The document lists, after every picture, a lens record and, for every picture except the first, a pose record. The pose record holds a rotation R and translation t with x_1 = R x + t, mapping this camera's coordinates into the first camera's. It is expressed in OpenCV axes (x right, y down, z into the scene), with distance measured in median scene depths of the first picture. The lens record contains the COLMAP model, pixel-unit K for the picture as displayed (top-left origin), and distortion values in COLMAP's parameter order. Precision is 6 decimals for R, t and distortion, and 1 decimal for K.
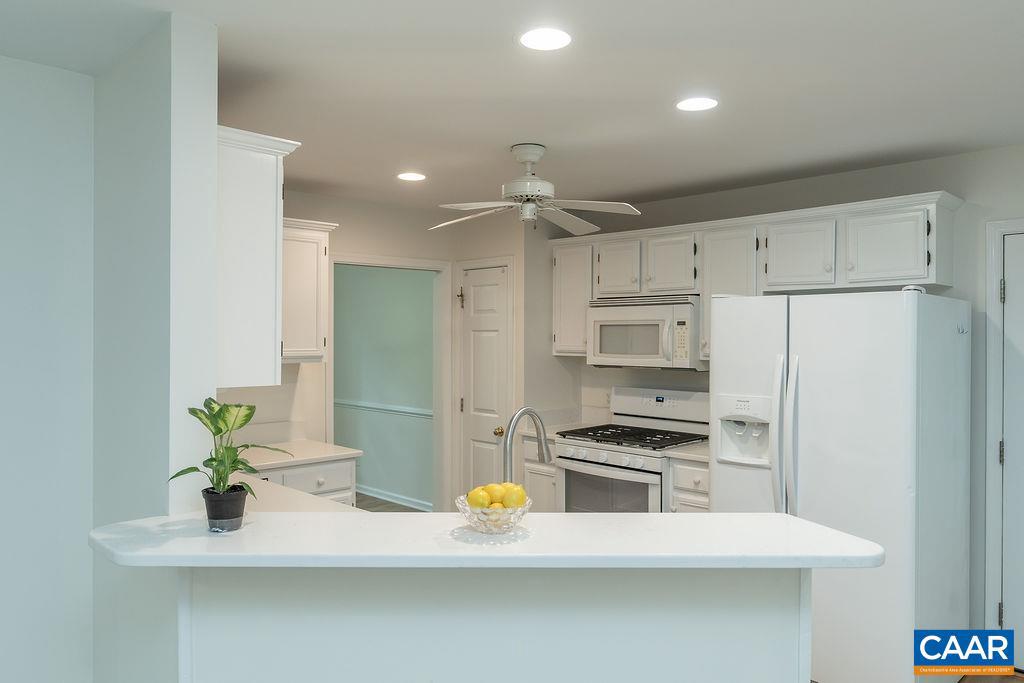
lens RADIAL K [[728.4, 0, 512.0], [0, 728.4, 341.5], [0, 0, 1]] dist [0.001560, 0.000603]
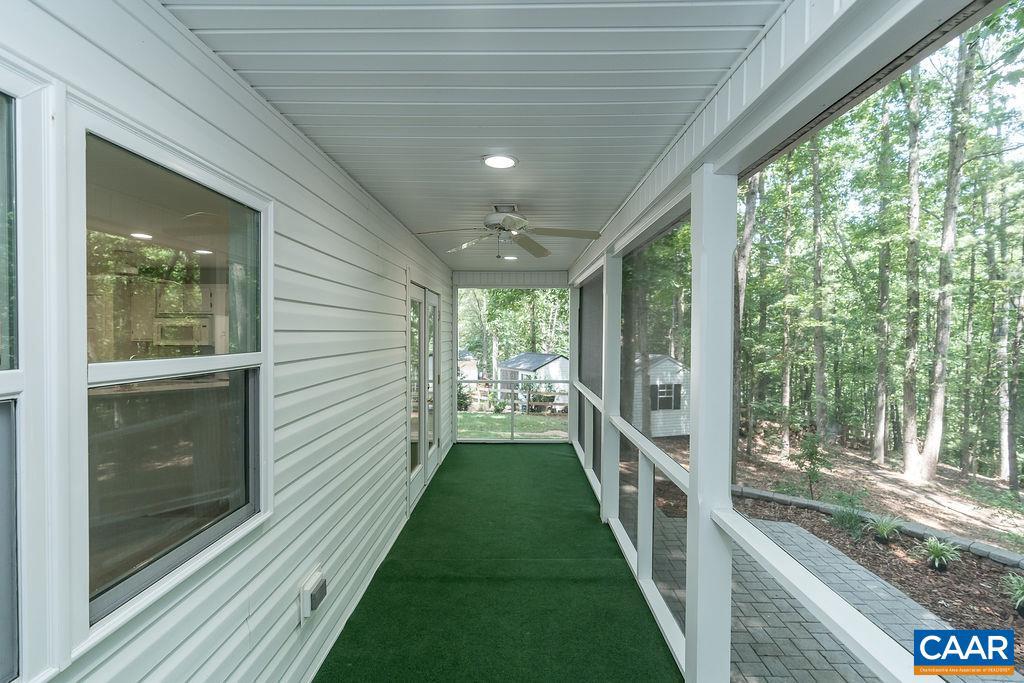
lens RADIAL K [[455.3, 0, 512.0], [0, 455.3, 341.5], [0, 0, 1]] dist [-0.015062, 0.005451]
pose [[0.703705, -0.011564, 0.710398, -0.108963], [-0.000573, 0.999858, 0.016844, -0.000823], [-0.710492, -0.012260, 0.703599, -0.743384]]
